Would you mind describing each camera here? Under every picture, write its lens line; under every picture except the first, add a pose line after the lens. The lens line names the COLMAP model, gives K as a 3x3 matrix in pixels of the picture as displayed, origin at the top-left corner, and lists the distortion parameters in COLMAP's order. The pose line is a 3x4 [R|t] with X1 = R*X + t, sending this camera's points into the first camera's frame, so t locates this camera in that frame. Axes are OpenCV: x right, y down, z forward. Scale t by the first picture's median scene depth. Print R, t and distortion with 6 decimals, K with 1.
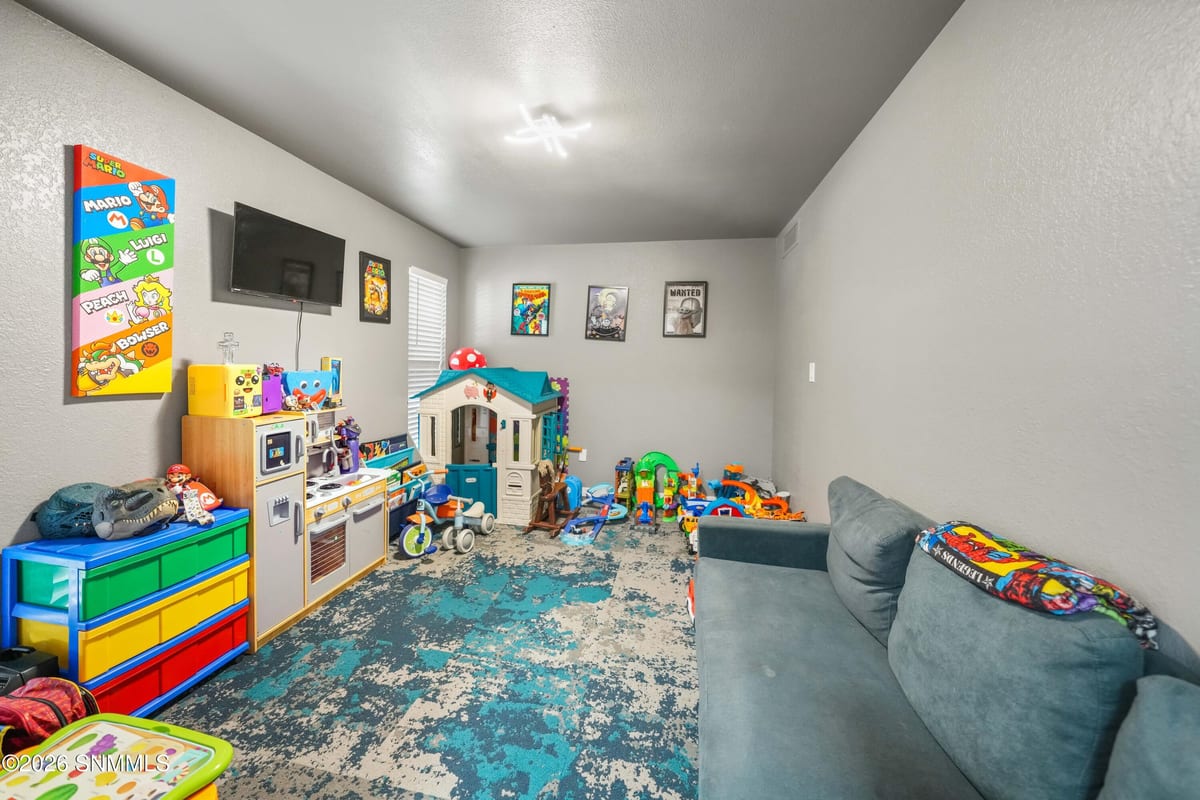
lens RADIAL K [[424.0, 0, 586.6], [0, 424.0, 374.6], [0, 0, 1]] dist [-0.016864, 0.002152]
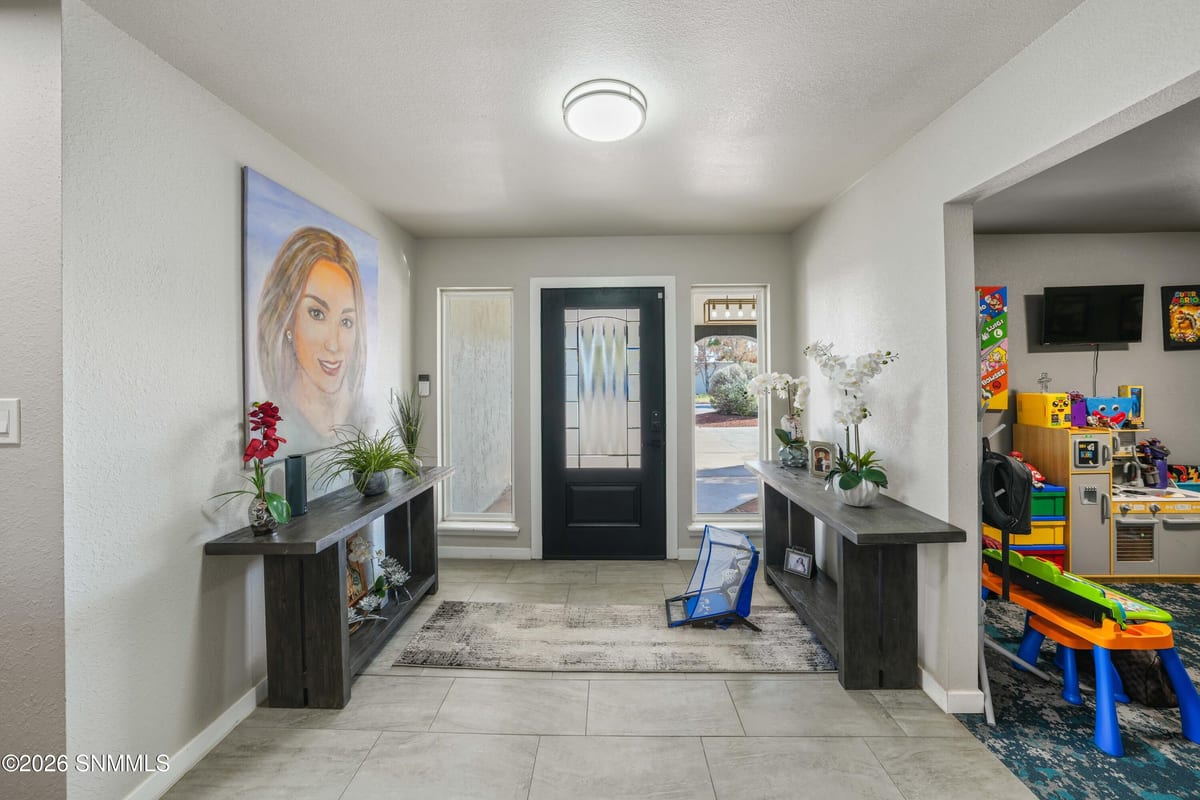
lens RADIAL K [[424.0, 0, 581.9], [0, 424.0, 374.1], [0, 0, 1]] dist [-0.016864, 0.002152]
pose [[0.142581, -0.025805, -0.989447, 0.420659], [-0.010178, 0.999569, -0.027536, -0.034020], [0.989731, 0.013997, 0.142257, -0.890692]]
